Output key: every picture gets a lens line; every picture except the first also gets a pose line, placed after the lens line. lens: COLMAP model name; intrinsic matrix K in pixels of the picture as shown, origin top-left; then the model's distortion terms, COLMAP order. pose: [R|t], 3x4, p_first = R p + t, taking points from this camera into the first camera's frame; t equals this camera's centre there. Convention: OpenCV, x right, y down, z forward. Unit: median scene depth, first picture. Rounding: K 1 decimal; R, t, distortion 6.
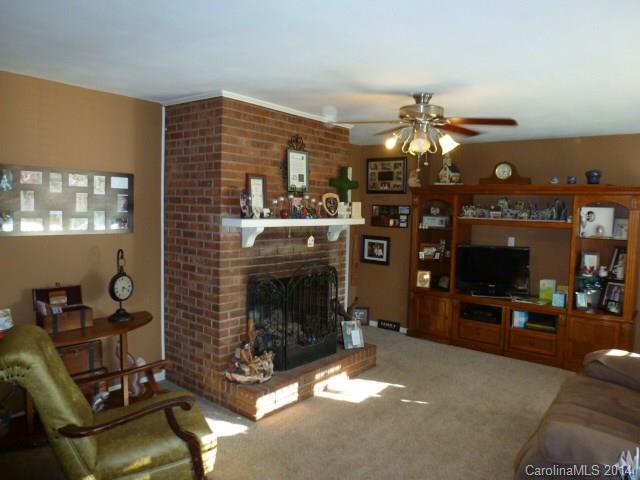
lens RADIAL K [[462.4, 0, 324.2], [0, 462.4, 240.7], [0, 0, 1]] dist [-0.063126, 0.018865]
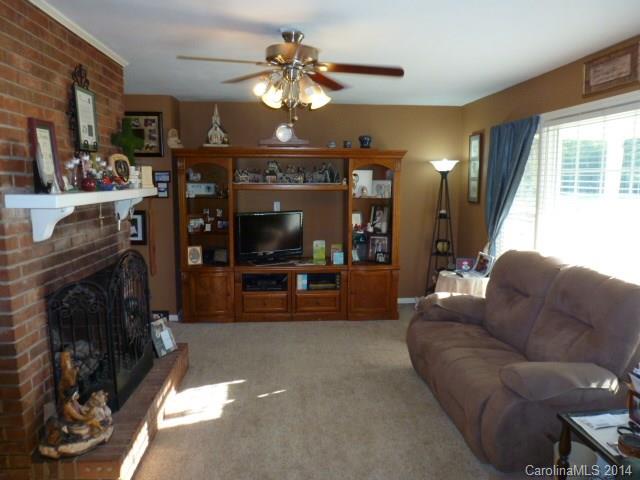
lens RADIAL K [[462.4, 0, 322.7], [0, 462.4, 242.0], [0, 0, 1]] dist [-0.063126, 0.018865]
pose [[0.714868, -0.113340, 0.690013, -0.270248], [0.061683, 0.993151, 0.099228, -0.017650], [-0.696534, -0.028373, 0.716963, 0.265338]]
